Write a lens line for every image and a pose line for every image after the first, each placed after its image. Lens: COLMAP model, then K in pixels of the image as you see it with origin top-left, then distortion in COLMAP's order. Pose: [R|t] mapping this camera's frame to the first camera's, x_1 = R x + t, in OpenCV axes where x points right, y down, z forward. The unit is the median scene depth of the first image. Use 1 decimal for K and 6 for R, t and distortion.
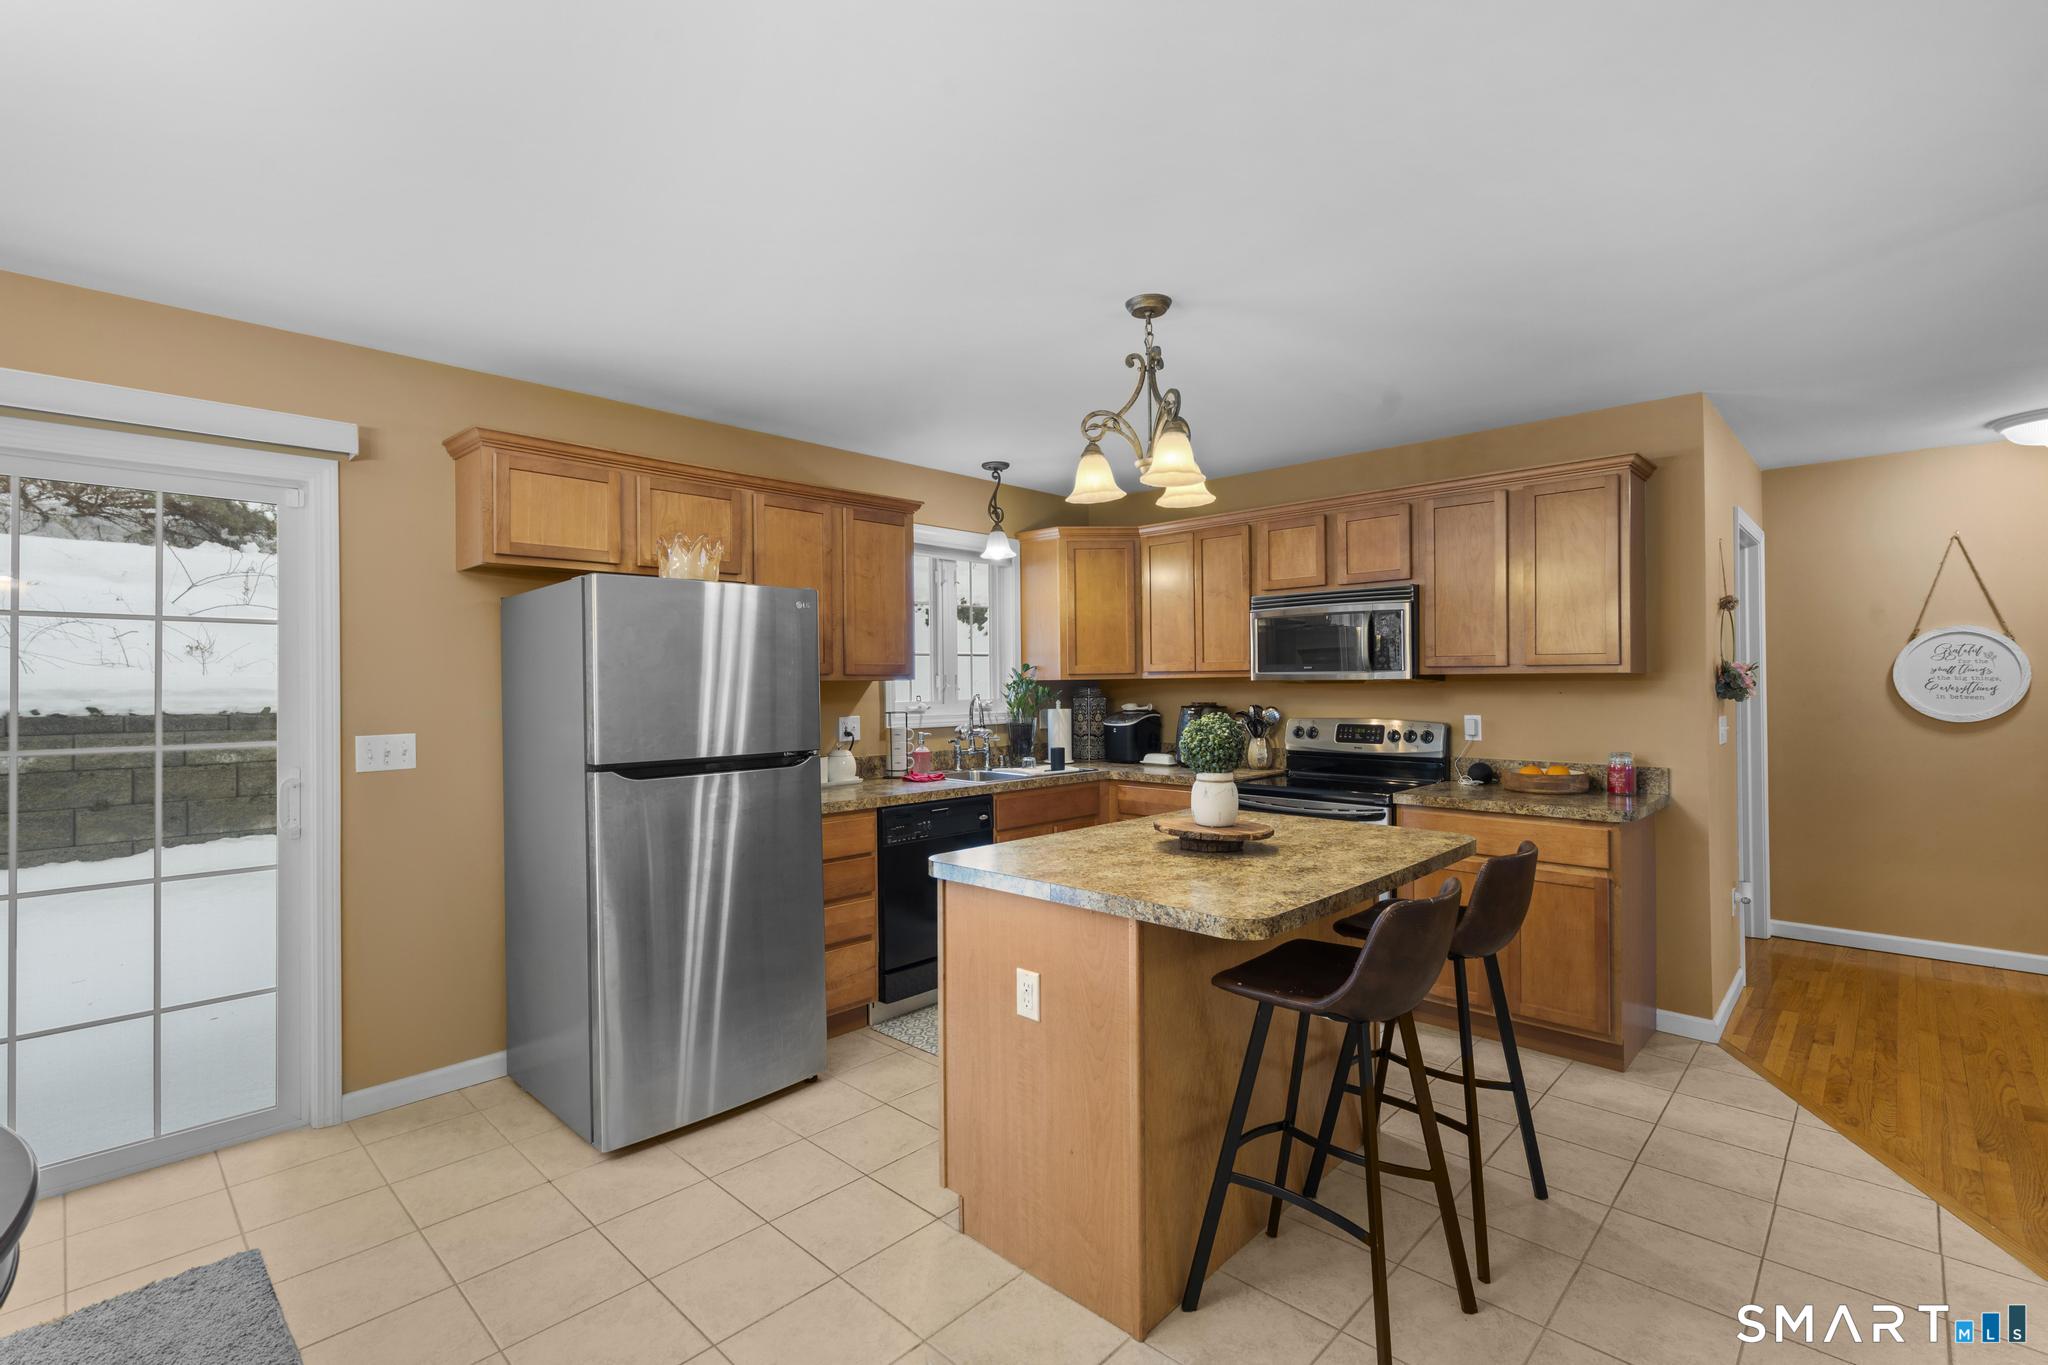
lens RADIAL K [[920.4, 0, 1023.9], [0, 920.4, 677.0], [0, 0, 1]] dist [-0.003691, 0.001457]
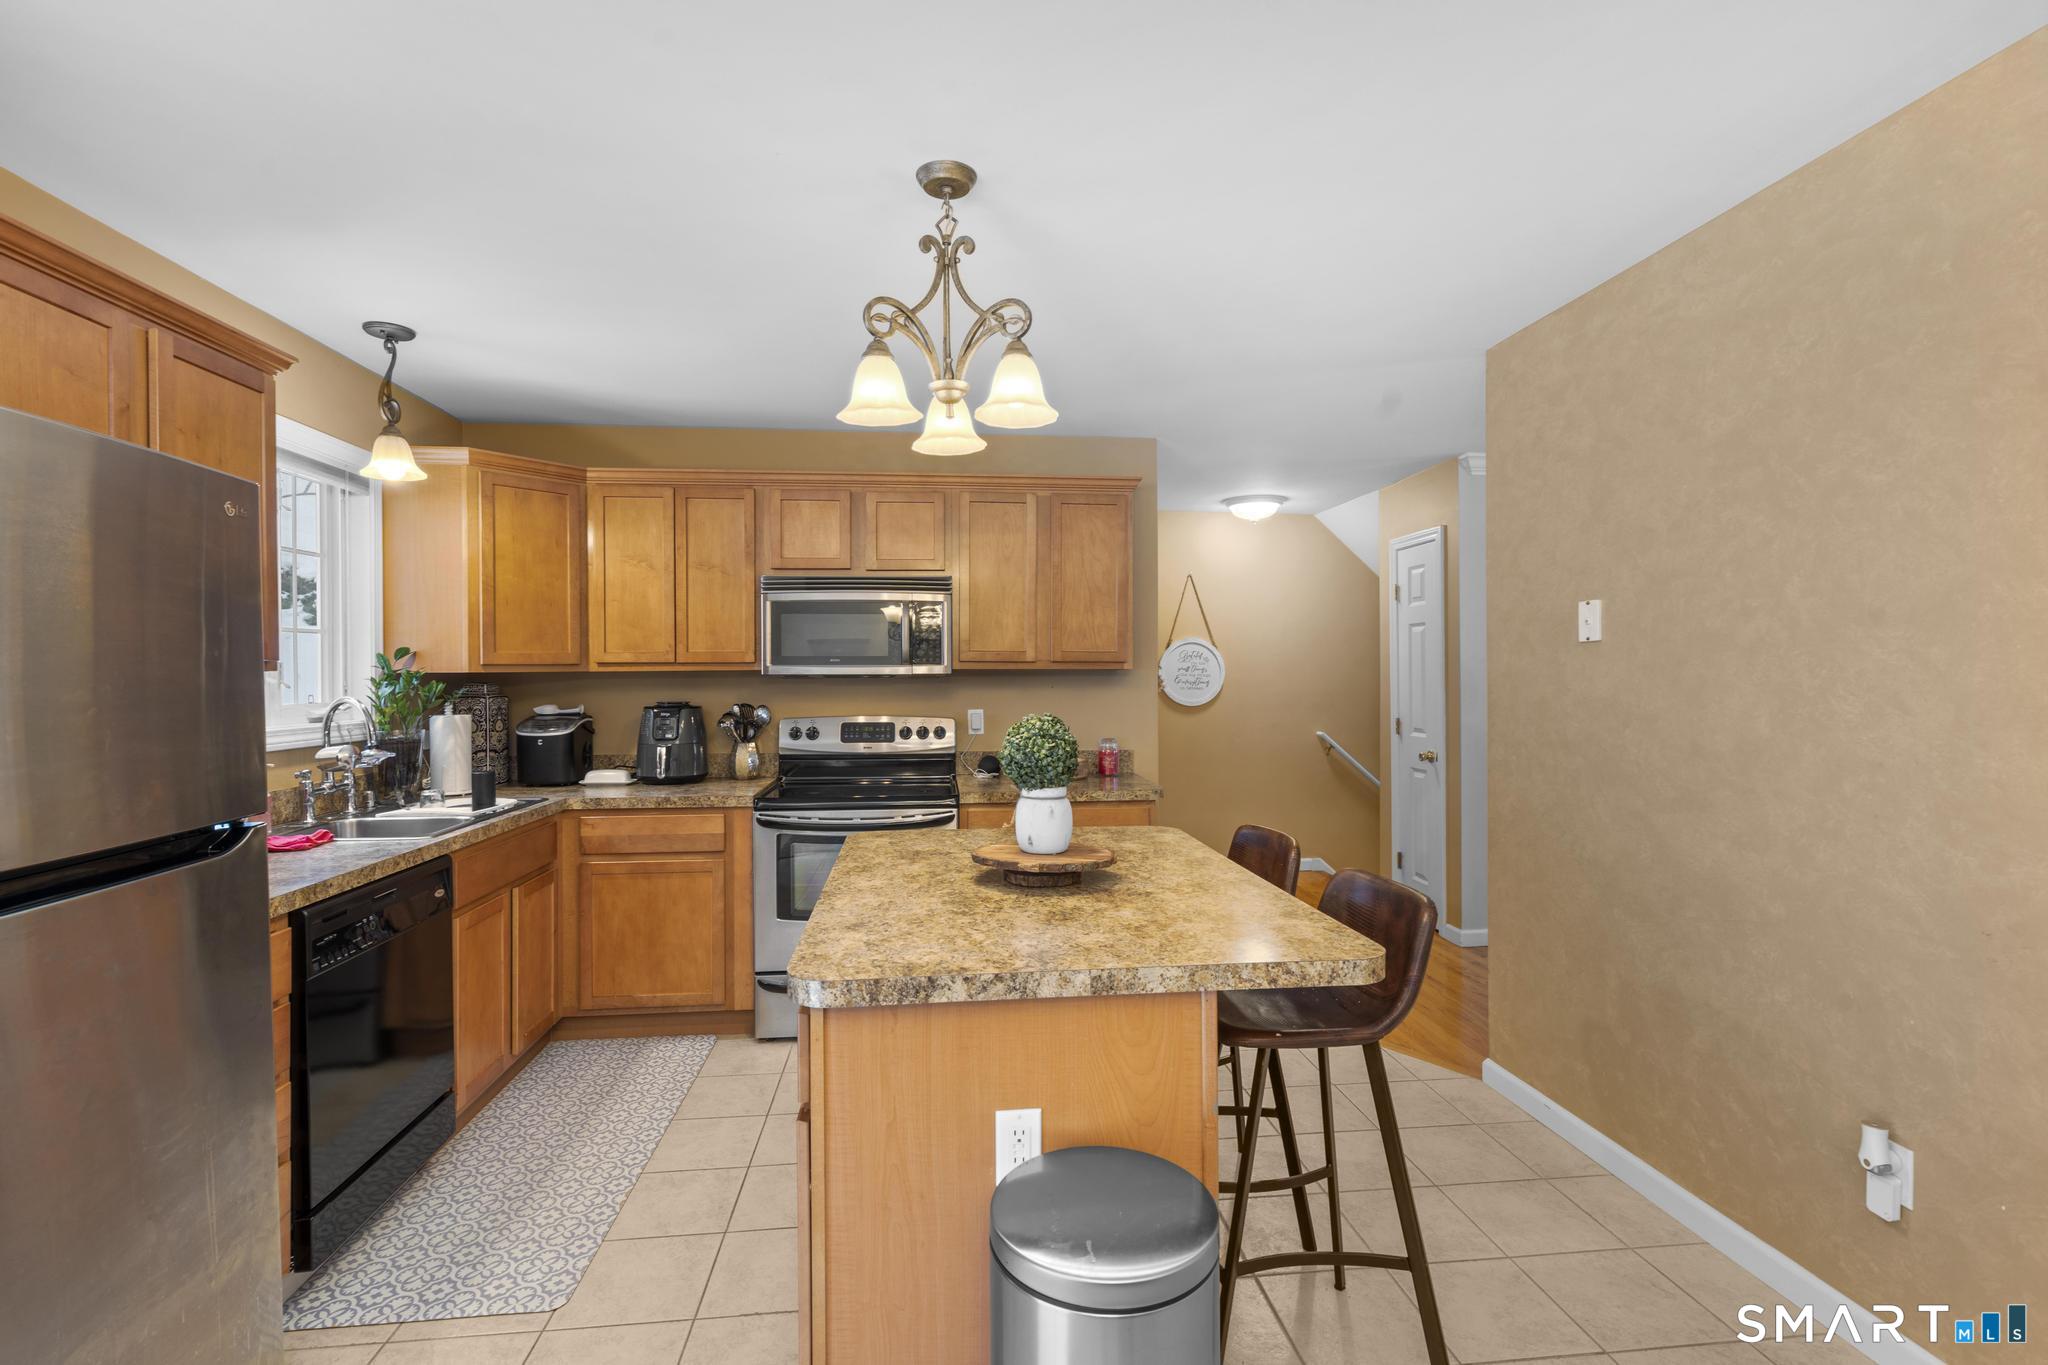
lens RADIAL K [[922.8, 0, 1024.3], [0, 922.8, 675.0], [0, 0, 1]] dist [-0.003544, 0.001755]
pose [[0.645631, 0.004336, 0.763637, -0.269039], [-0.006307, 0.999980, -0.000345, 0.003418], [-0.763623, -0.004594, 0.645646, 0.306091]]
